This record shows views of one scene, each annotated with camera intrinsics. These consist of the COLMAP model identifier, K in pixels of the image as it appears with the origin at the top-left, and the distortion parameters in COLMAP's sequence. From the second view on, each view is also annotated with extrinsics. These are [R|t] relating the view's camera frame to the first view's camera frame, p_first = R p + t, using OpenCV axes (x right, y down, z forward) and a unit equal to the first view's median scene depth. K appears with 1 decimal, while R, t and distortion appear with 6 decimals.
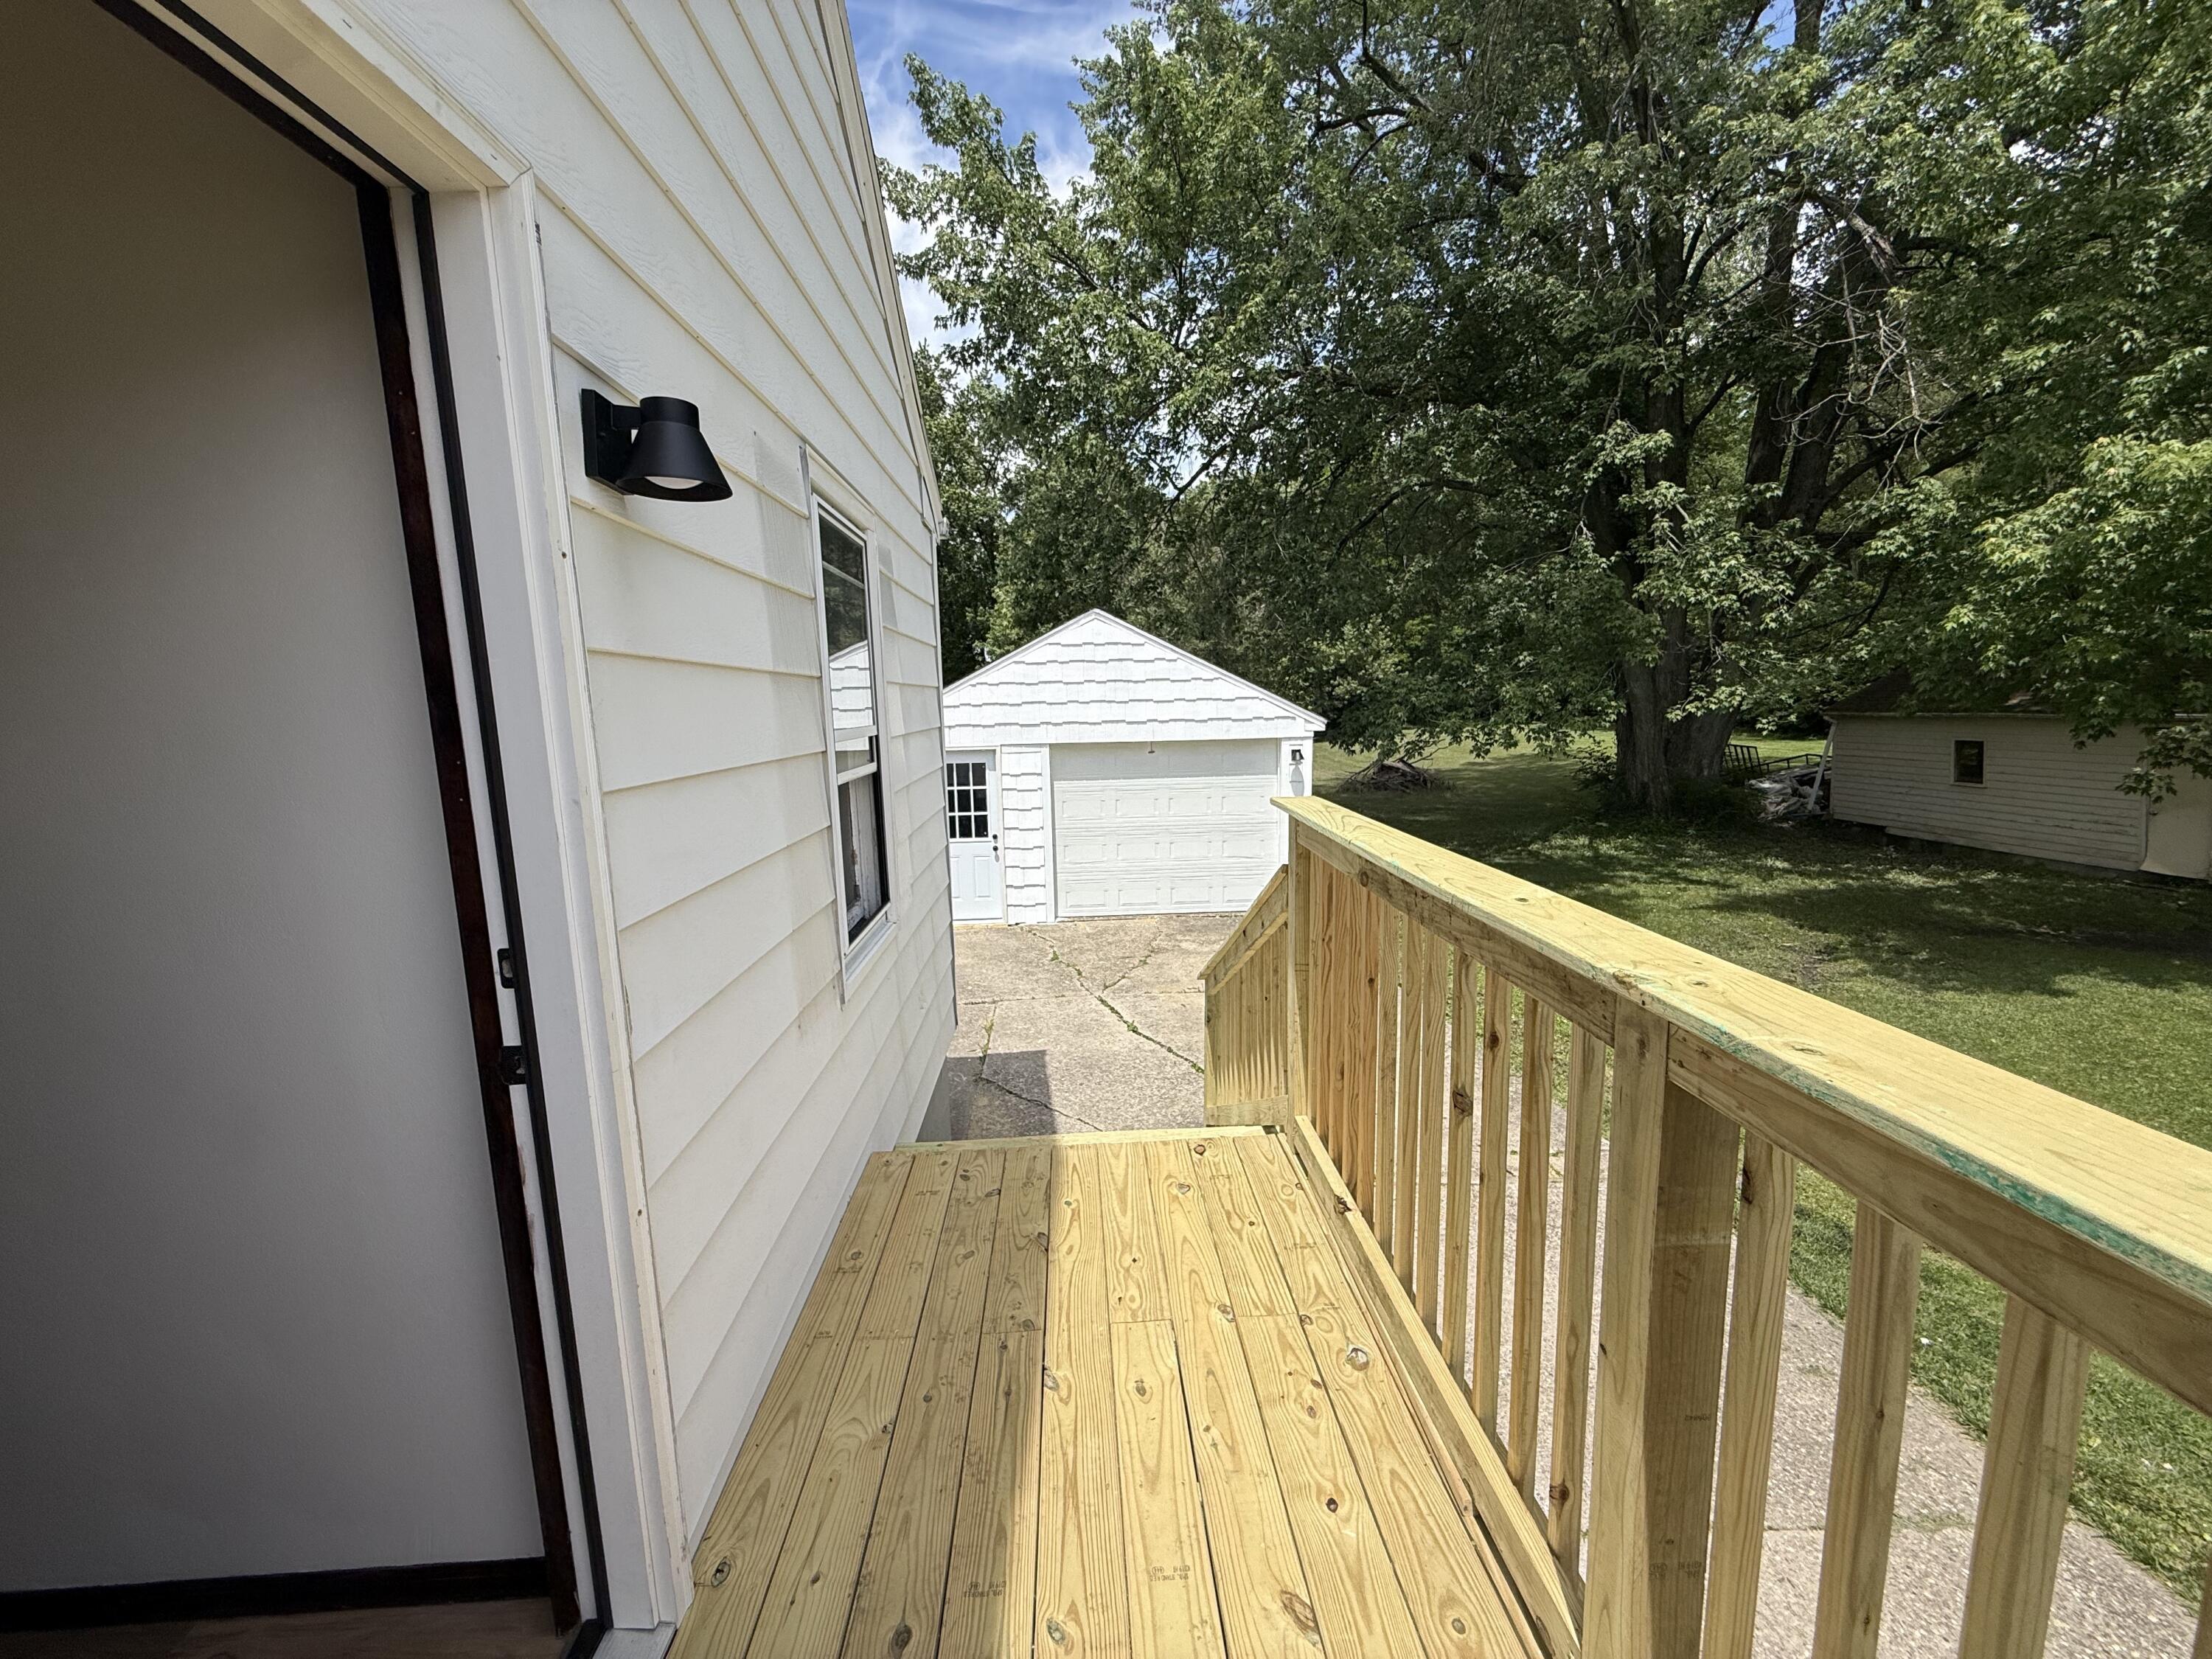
lens RADIAL K [[876.7, 0, 1118.7], [0, 876.7, 861.2], [0, 0, 1]] dist [0.000695, -0.000290]
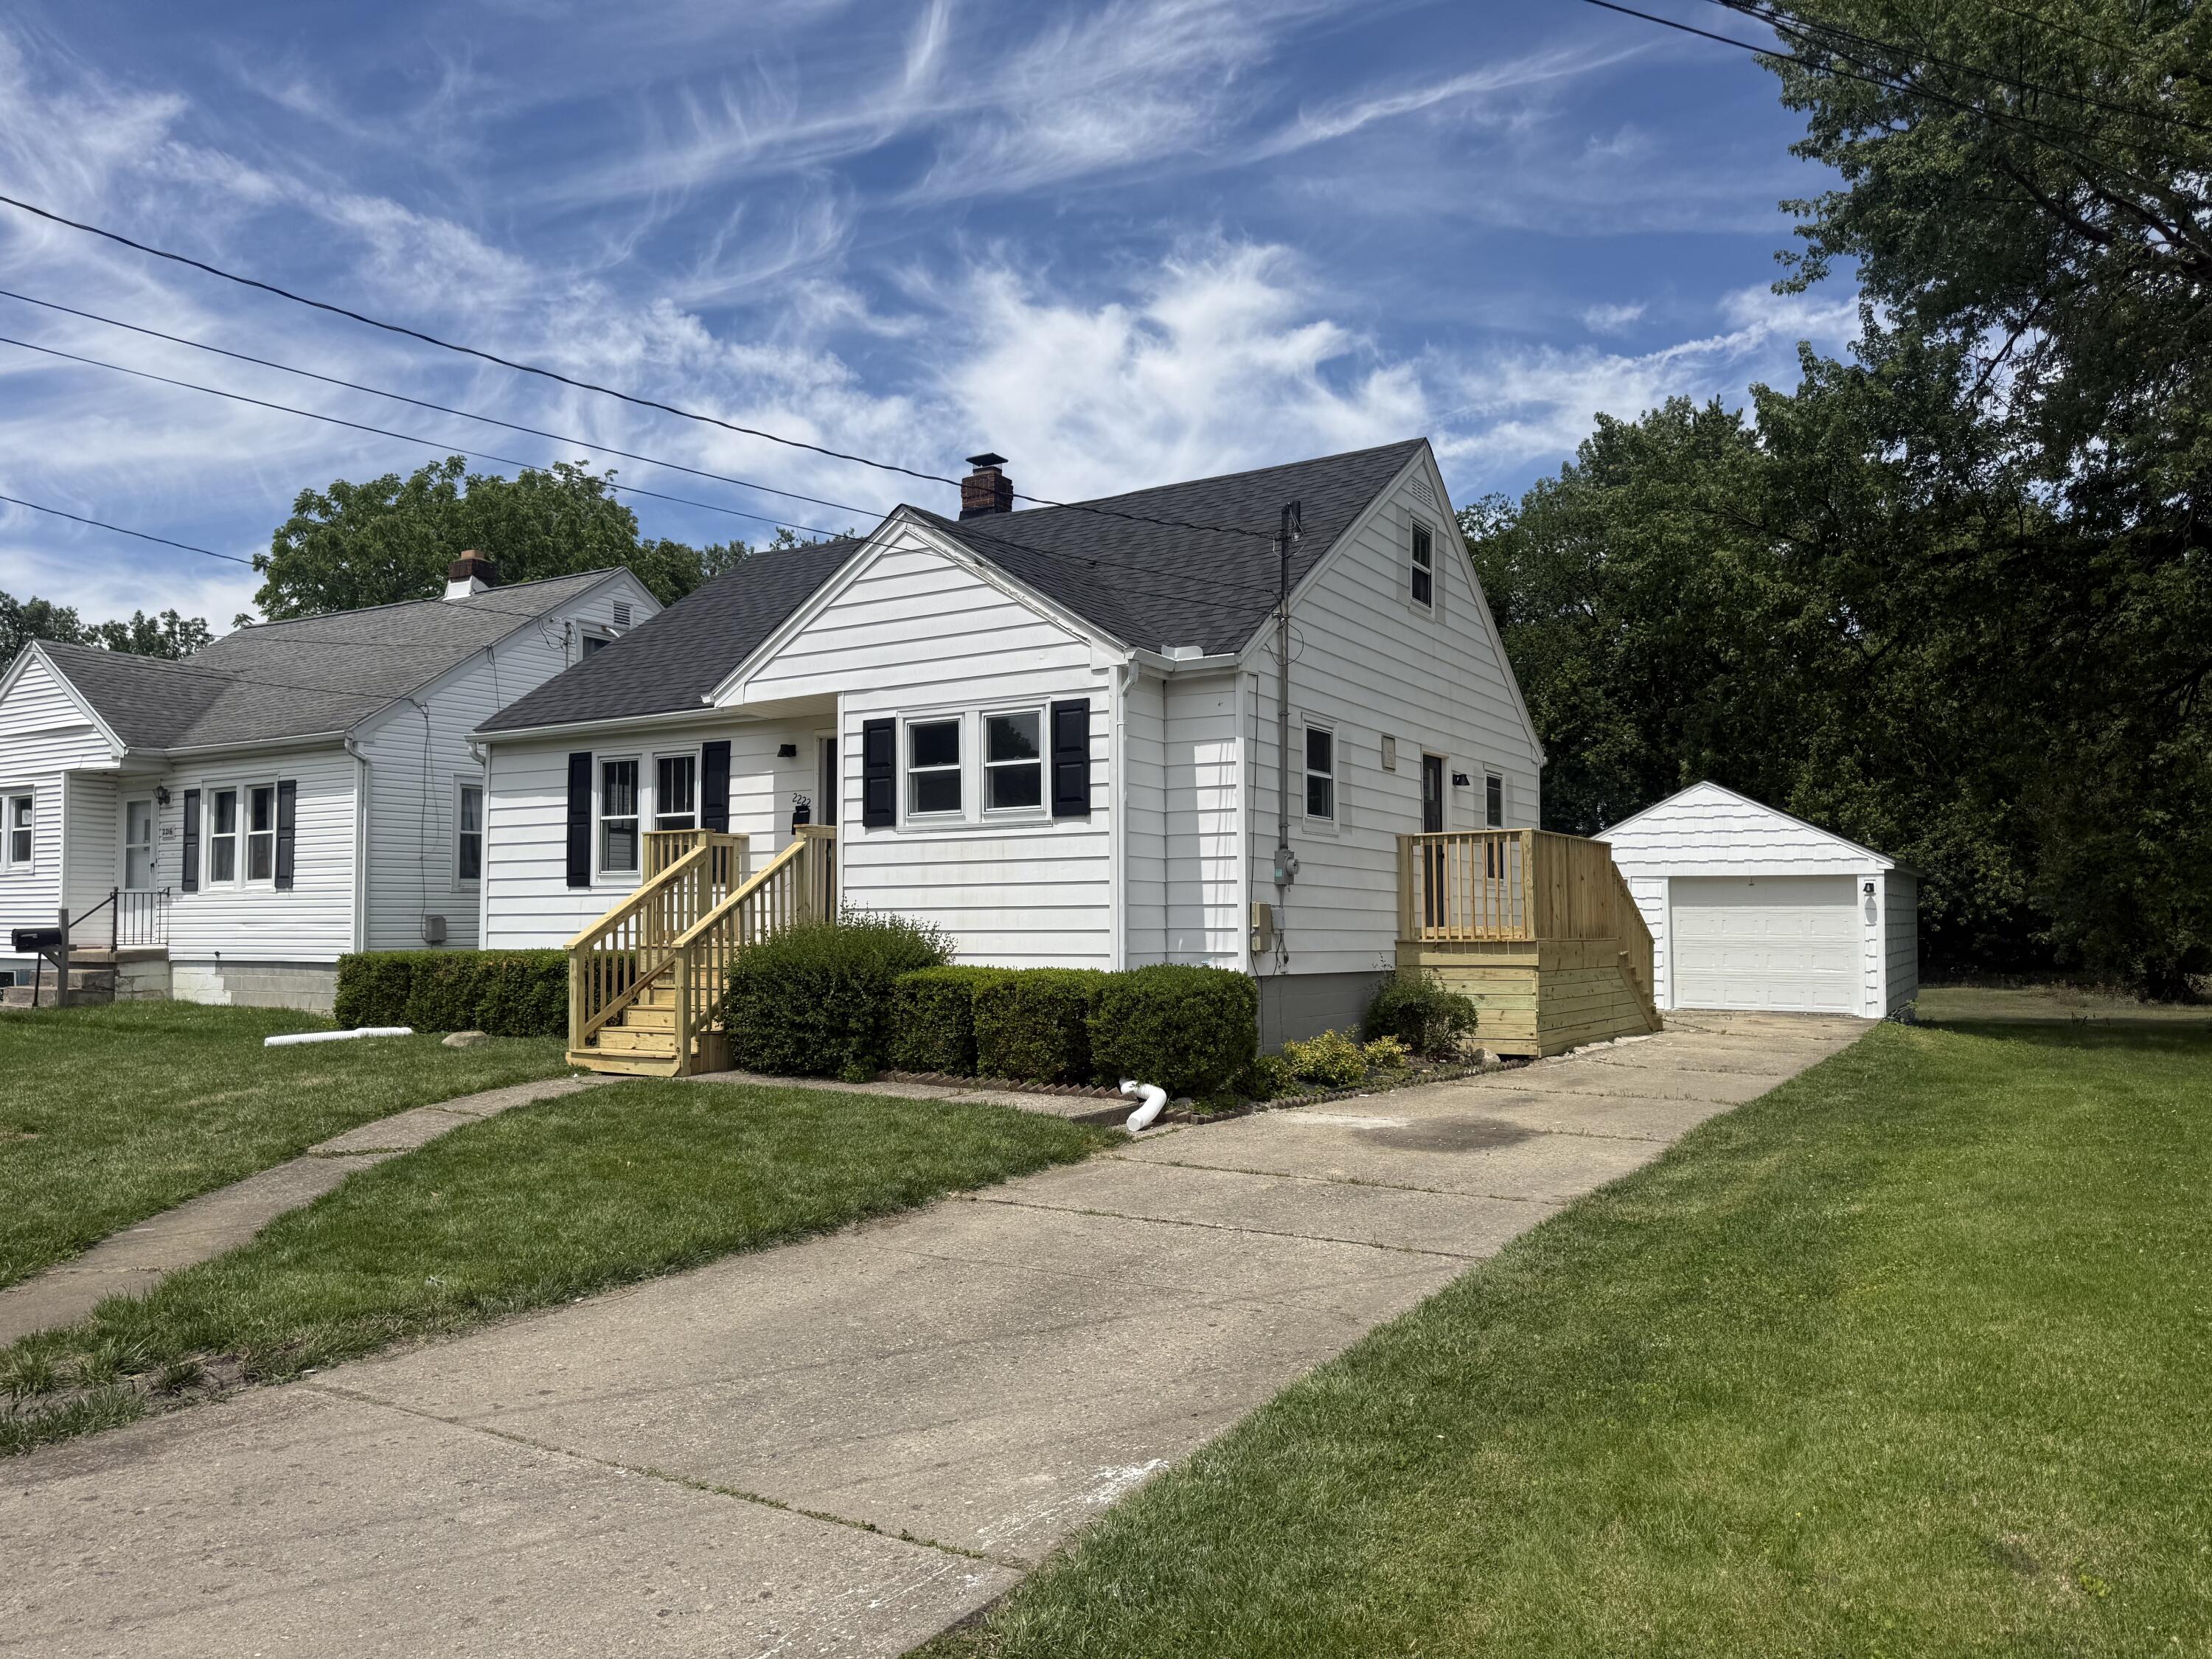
lens RADIAL K [[1609.2, 0, 1102.8], [0, 1609.2, 841.8], [0, 0, 1]] dist [0.038785, -0.021459]
pose [[0.825841, -0.001505, -0.563901, 0.535970], [-0.125087, 0.974594, -0.185793, 0.342240], [0.549854, 0.223972, 0.804672, -1.335245]]
